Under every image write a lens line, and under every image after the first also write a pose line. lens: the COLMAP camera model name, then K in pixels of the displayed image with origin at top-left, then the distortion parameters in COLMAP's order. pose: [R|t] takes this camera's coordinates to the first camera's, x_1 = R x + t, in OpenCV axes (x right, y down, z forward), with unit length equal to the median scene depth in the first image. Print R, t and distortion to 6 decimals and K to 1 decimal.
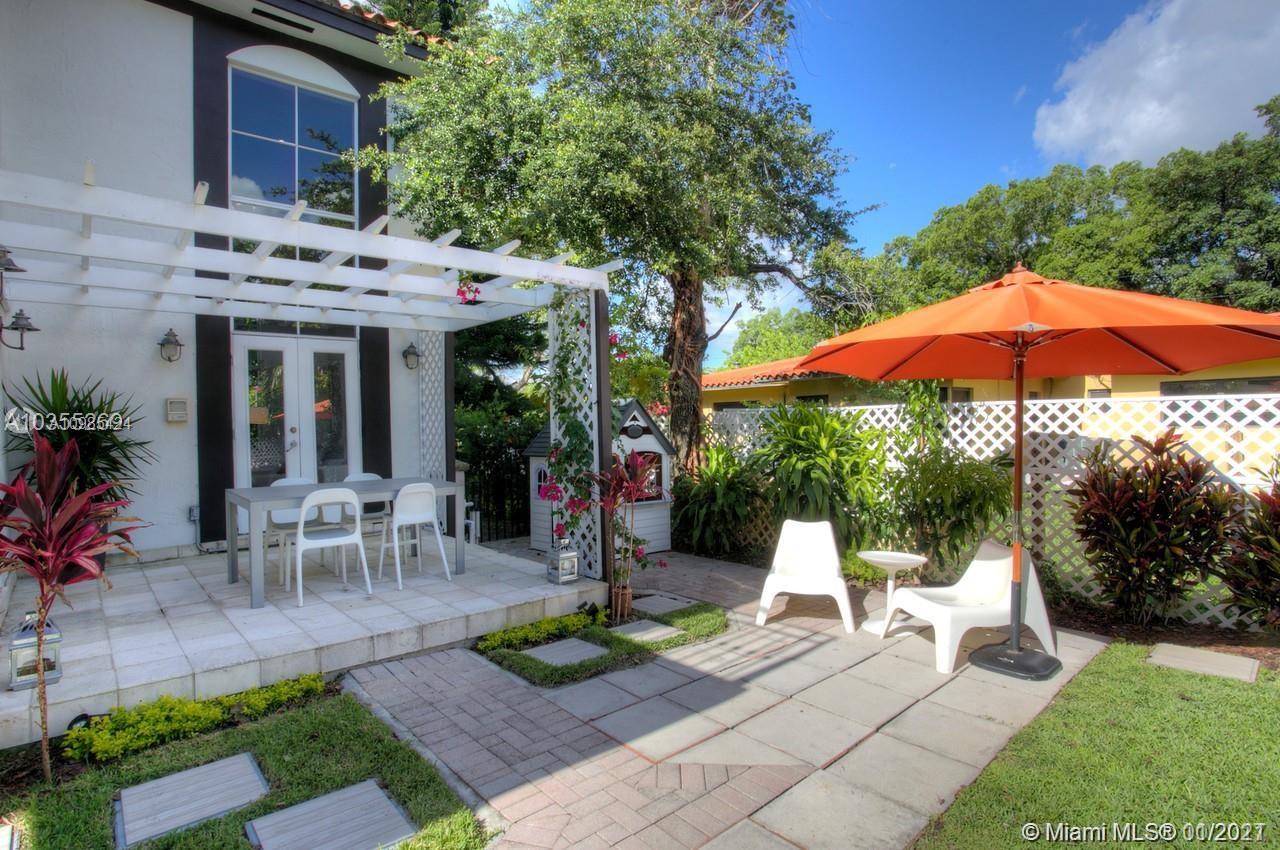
lens RADIAL K [[665.9, 0, 640.0], [0, 665.9, 425.0], [0, 0, 1]] dist [-0.020013, 0.000580]
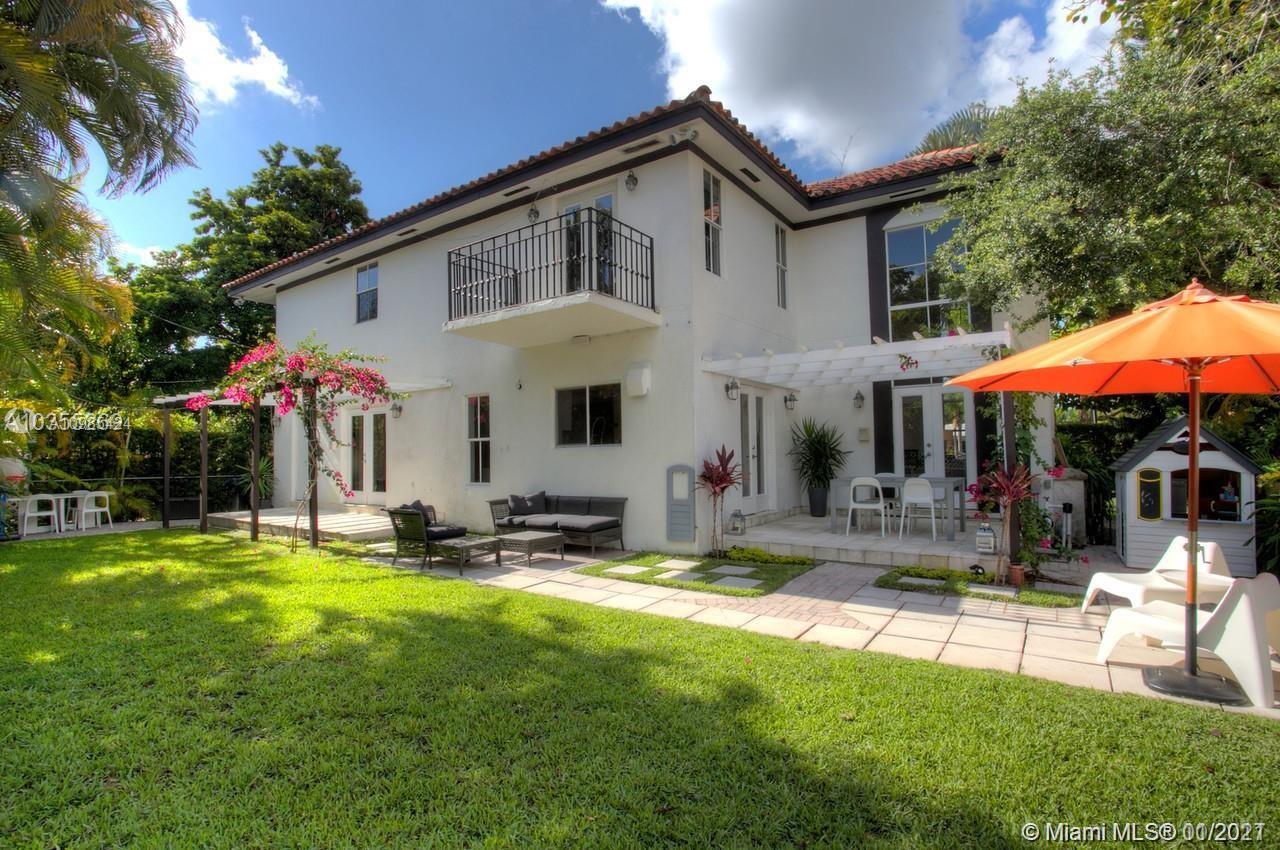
lens RADIAL K [[628.9, 0, 640.0], [0, 628.9, 425.0], [0, 0, 1]] dist [-0.023287, 0.000176]
pose [[0.231727, -0.027132, -0.972402, 0.857368], [0.006458, 0.999632, -0.026353, -0.006001], [0.972759, -0.000173, 0.231817, -0.019771]]
